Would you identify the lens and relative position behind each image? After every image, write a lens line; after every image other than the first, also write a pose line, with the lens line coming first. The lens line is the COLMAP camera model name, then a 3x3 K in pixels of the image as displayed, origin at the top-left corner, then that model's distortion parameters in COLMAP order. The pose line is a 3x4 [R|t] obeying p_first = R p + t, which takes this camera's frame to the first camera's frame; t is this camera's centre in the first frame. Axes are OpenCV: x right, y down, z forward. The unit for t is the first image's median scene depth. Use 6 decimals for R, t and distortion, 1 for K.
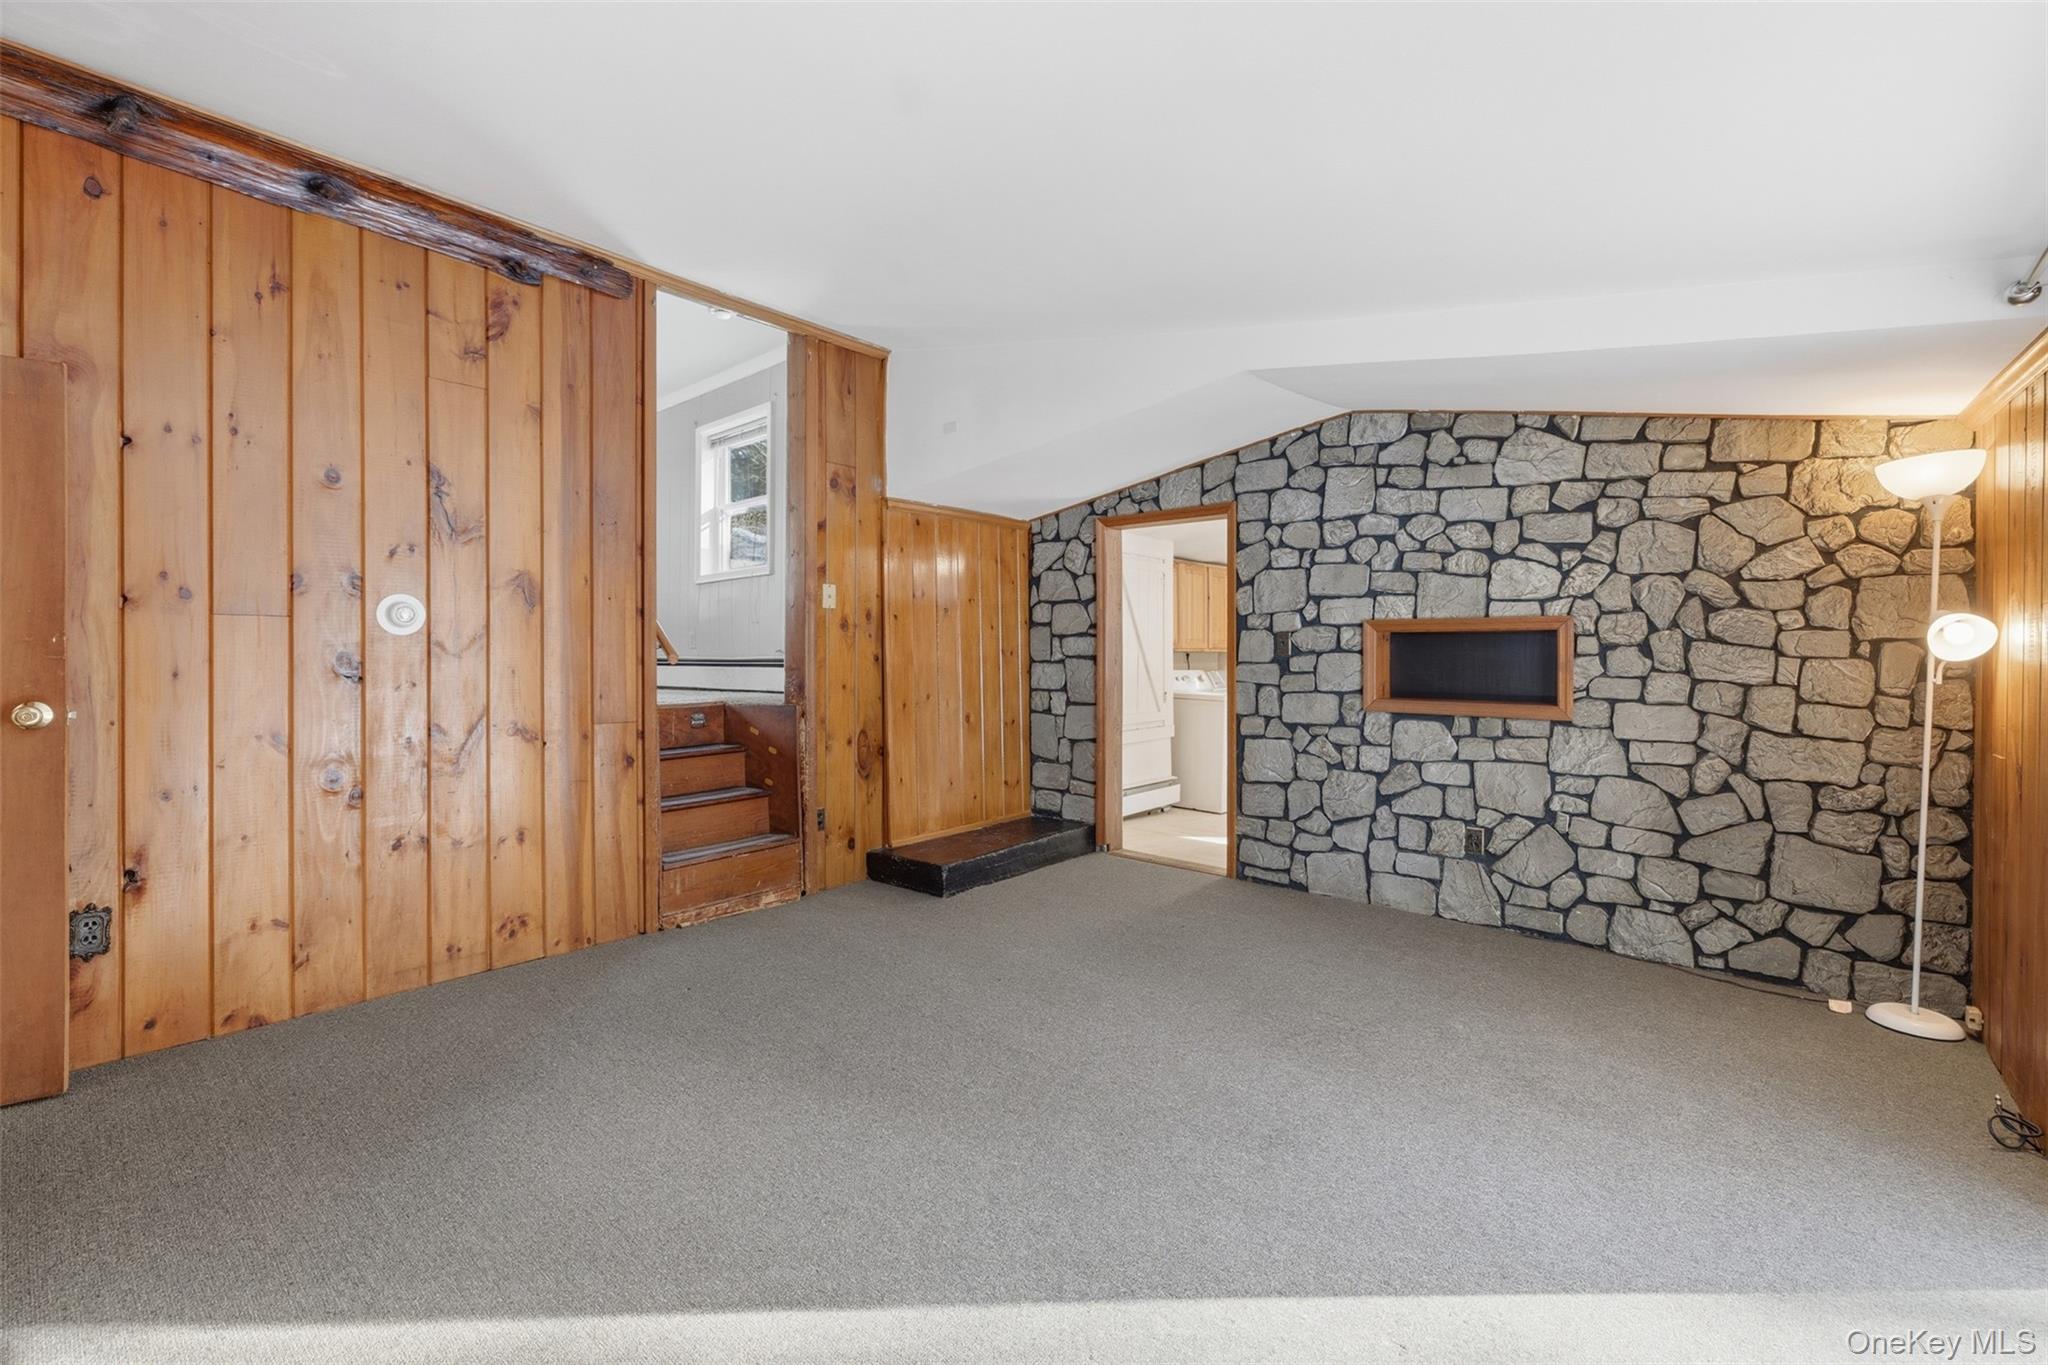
lens RADIAL K [[868.5, 0, 1035.3], [0, 868.5, 658.3], [0, 0, 1]] dist [-0.000432, 0.000127]
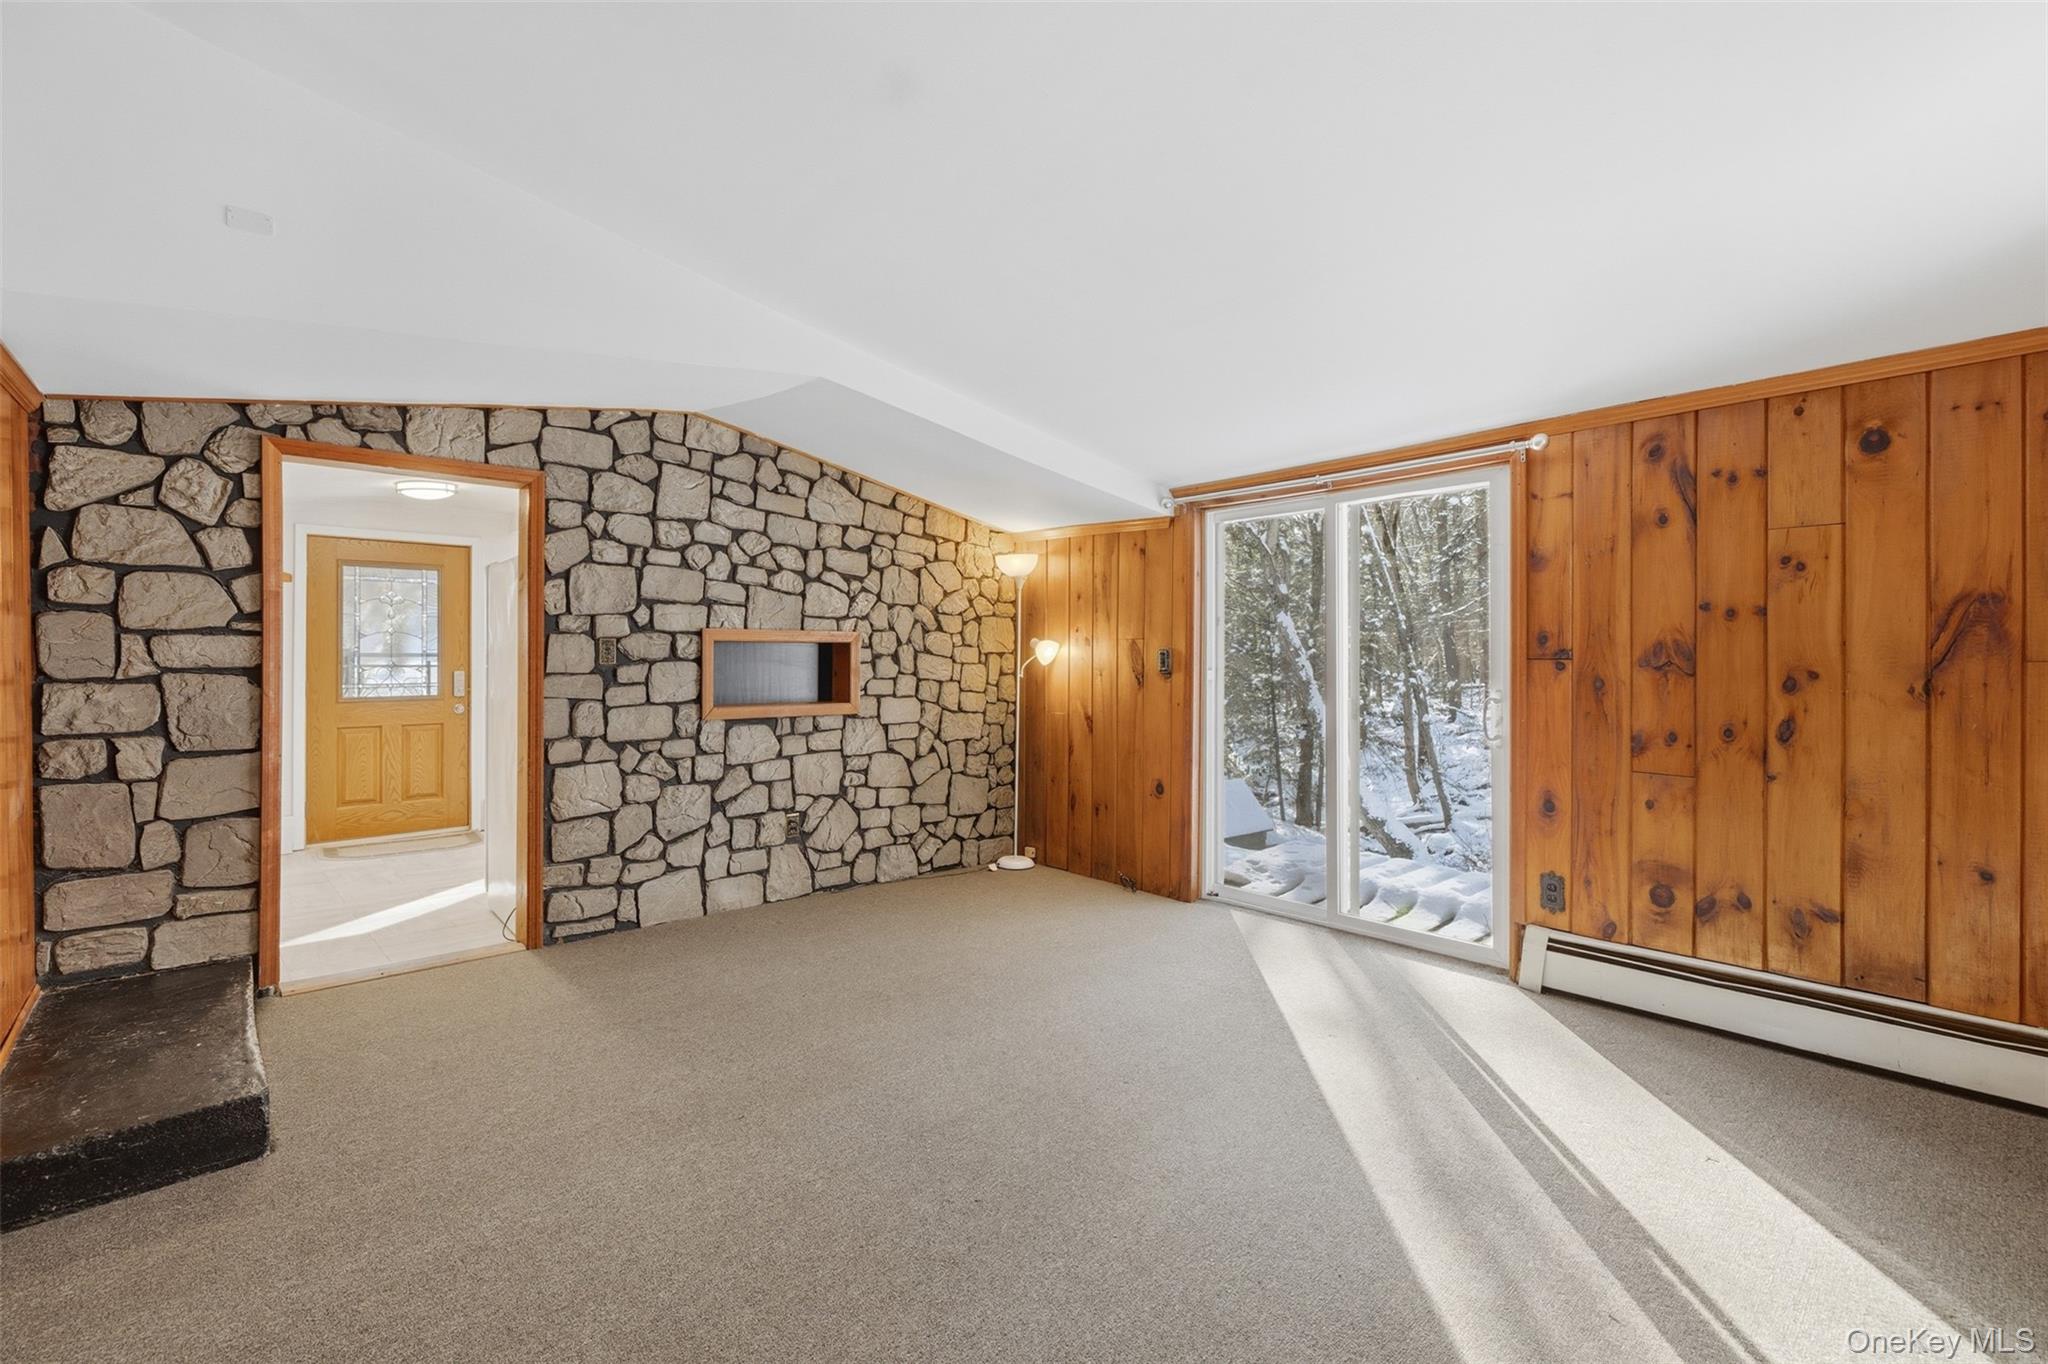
lens RADIAL K [[868.5, 0, 1035.3], [0, 868.5, 657.8], [0, 0, 1]] dist [-0.000432, 0.000127]
pose [[0.136839, -0.001158, 0.990593, -0.549654], [0.005668, 0.999984, 0.000386, -0.008656], [-0.990577, 0.005562, 0.136843, 0.496773]]
